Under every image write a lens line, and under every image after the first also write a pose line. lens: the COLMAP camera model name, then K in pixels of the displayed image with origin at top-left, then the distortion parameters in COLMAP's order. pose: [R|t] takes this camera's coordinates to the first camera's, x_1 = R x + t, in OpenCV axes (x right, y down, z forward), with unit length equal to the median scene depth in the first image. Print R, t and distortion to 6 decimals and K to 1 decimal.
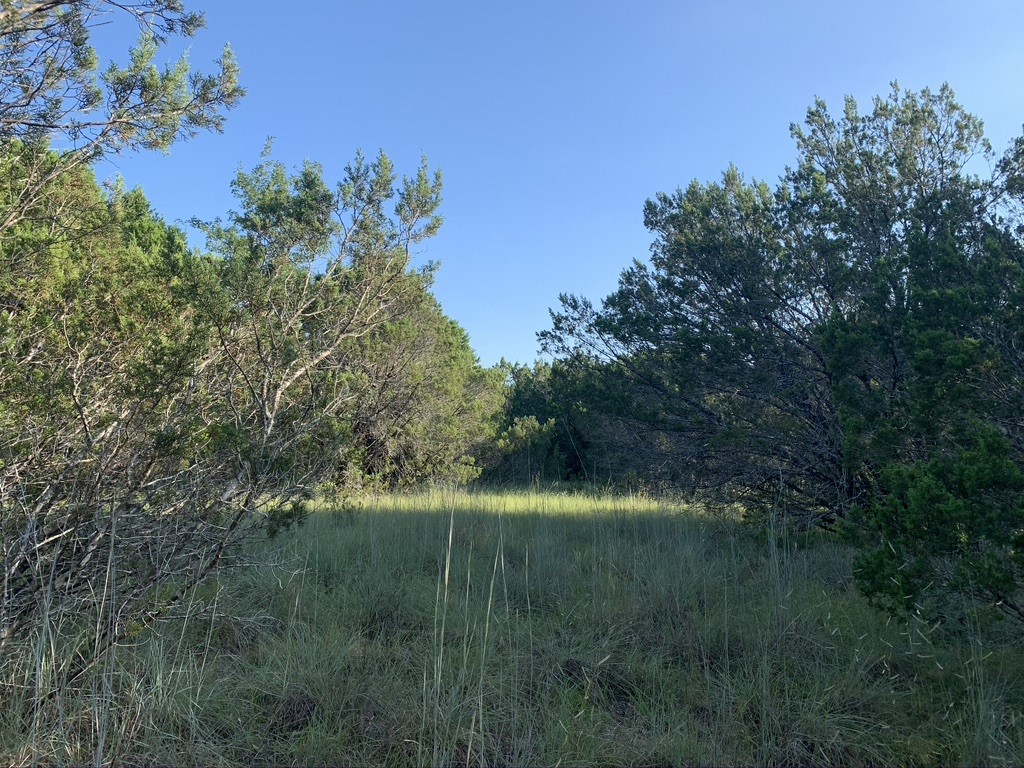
lens RADIAL K [[761.5, 0, 512.0], [0, 761.5, 384.0], [0, 0, 1]] dist [0.002583, -0.004289]
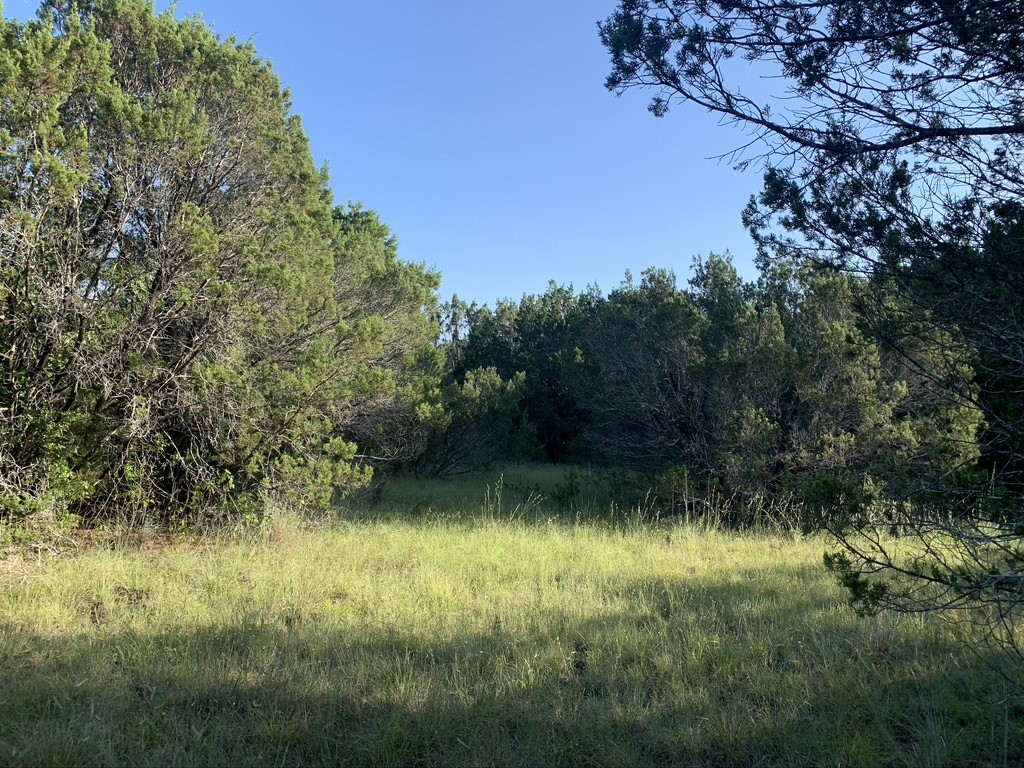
lens RADIAL K [[761.5, 0, 512.0], [0, 761.5, 384.0], [0, 0, 1]] dist [0.002583, -0.004289]
pose [[0.998236, 0.027705, 0.052517, 0.009994], [-0.030269, 0.998356, 0.048671, 0.022938], [-0.051082, -0.050175, 0.997433, 0.333229]]
